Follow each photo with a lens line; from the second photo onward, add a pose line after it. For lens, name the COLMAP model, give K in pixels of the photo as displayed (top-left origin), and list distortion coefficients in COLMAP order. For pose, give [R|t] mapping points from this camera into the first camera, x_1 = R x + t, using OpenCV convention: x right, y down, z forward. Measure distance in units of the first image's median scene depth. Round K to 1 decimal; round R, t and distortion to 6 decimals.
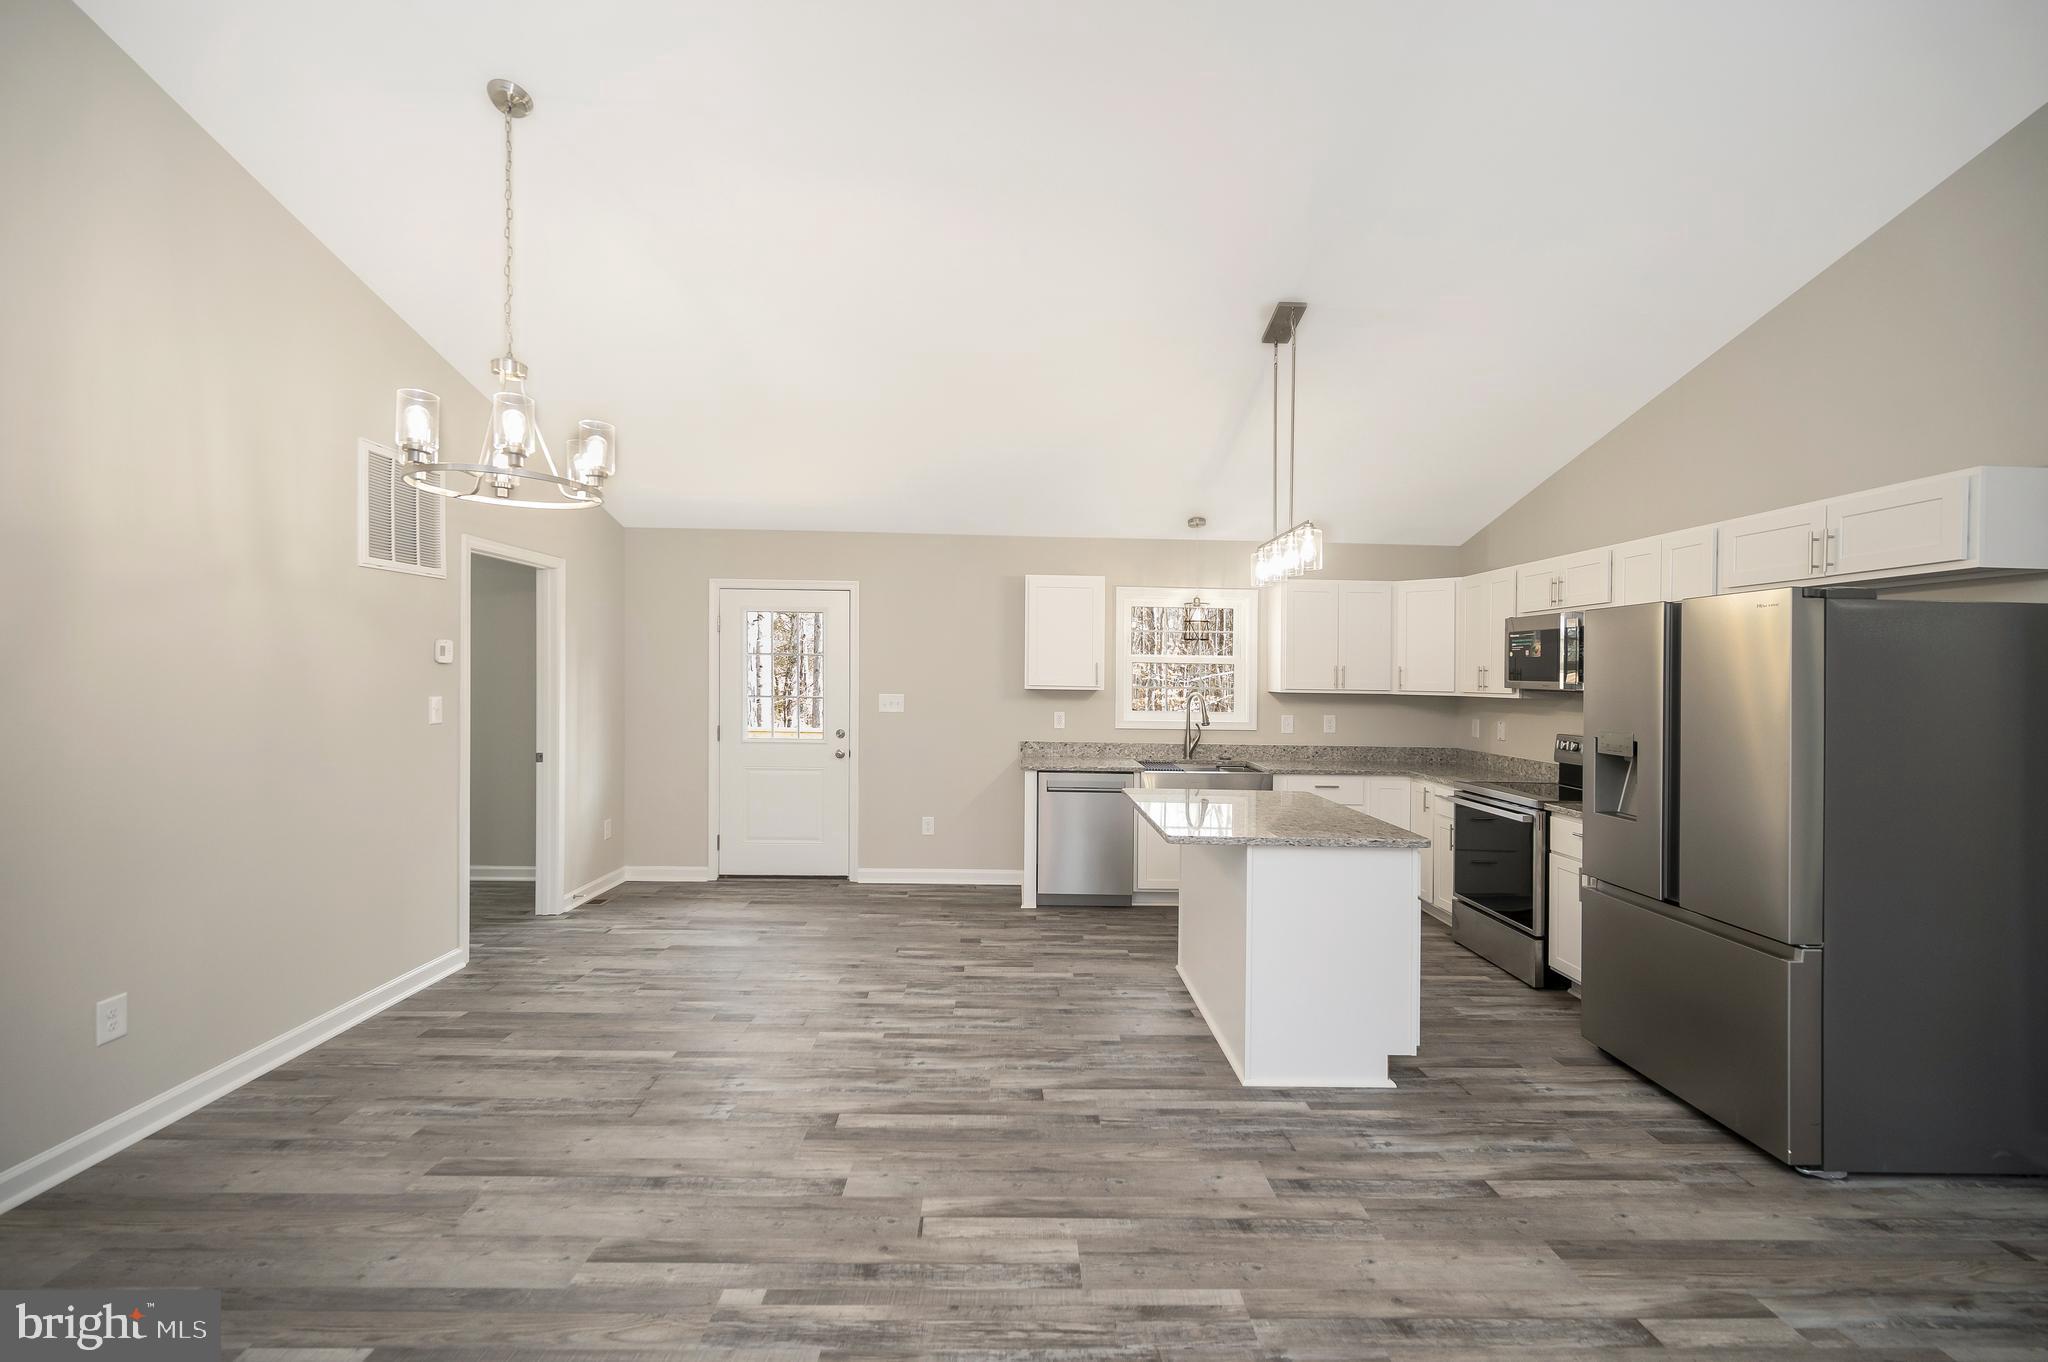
lens RADIAL K [[868.3, 0, 1037.3], [0, 868.3, 671.0], [0, 0, 1]] dist [-0.002484, -0.000400]
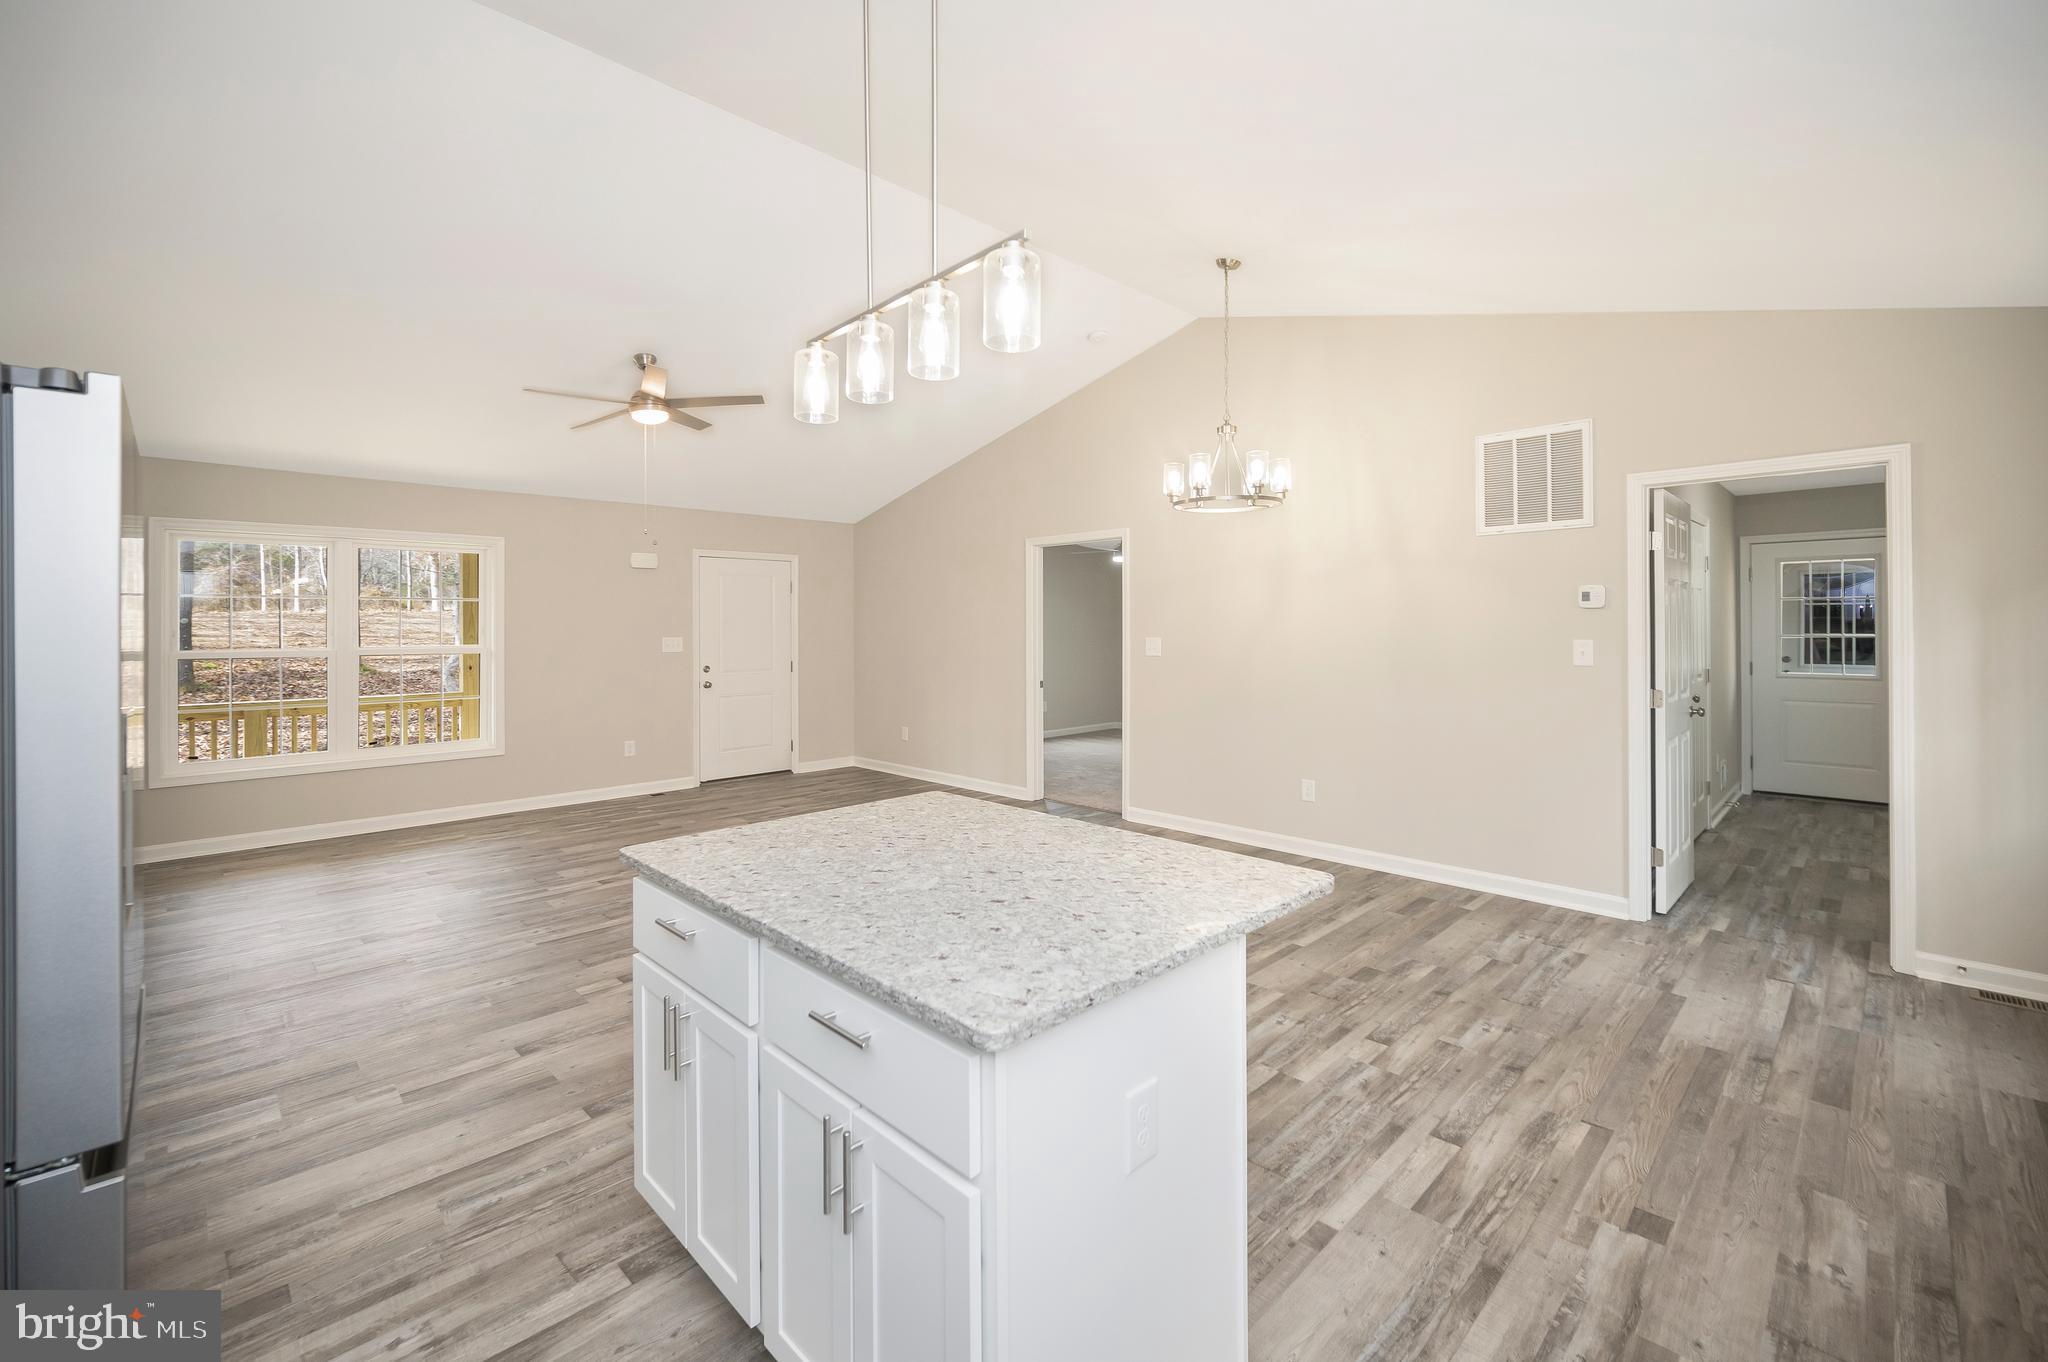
lens RADIAL K [[868.3, 0, 1010.3], [0, 868.3, 633.5], [0, 0, 1]] dist [-0.002484, -0.000400]
pose [[-0.724472, -0.003972, -0.689293, 0.619206], [0.001011, 0.999976, -0.006825, 0.032492], [0.689304, -0.005641, -0.724450, 1.503442]]
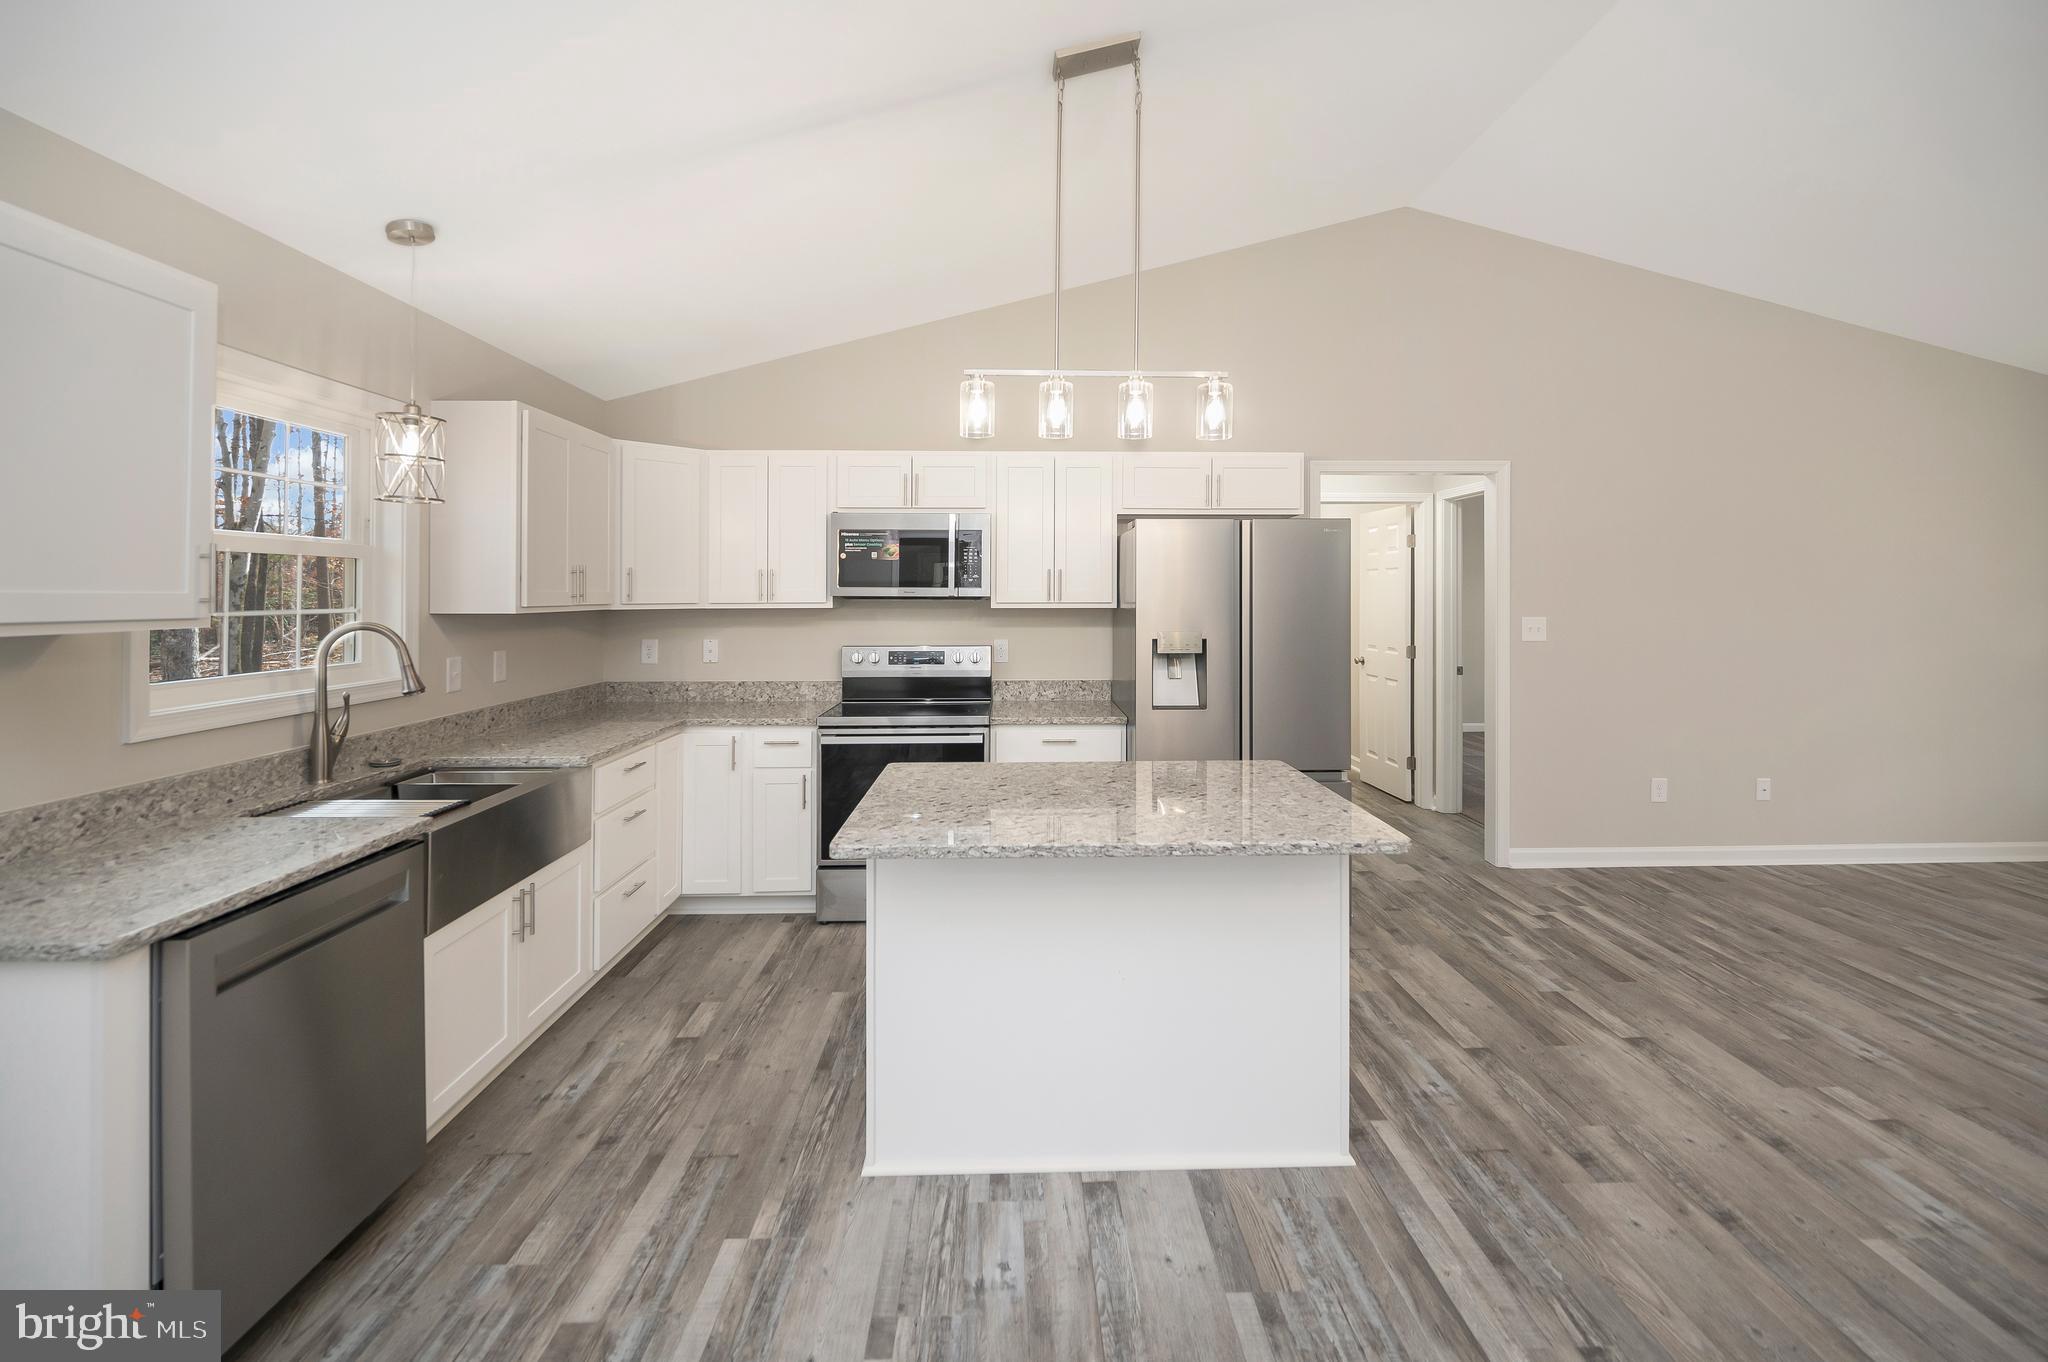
lens RADIAL K [[868.3, 0, 1026.8], [0, 868.3, 584.1], [0, 0, 1]] dist [-0.002484, -0.000400]
pose [[-0.001889, -0.004995, 0.999986, -0.419465], [-0.007028, 0.999963, 0.004982, 0.002717], [-0.999974, -0.007019, -0.001924, 1.144478]]
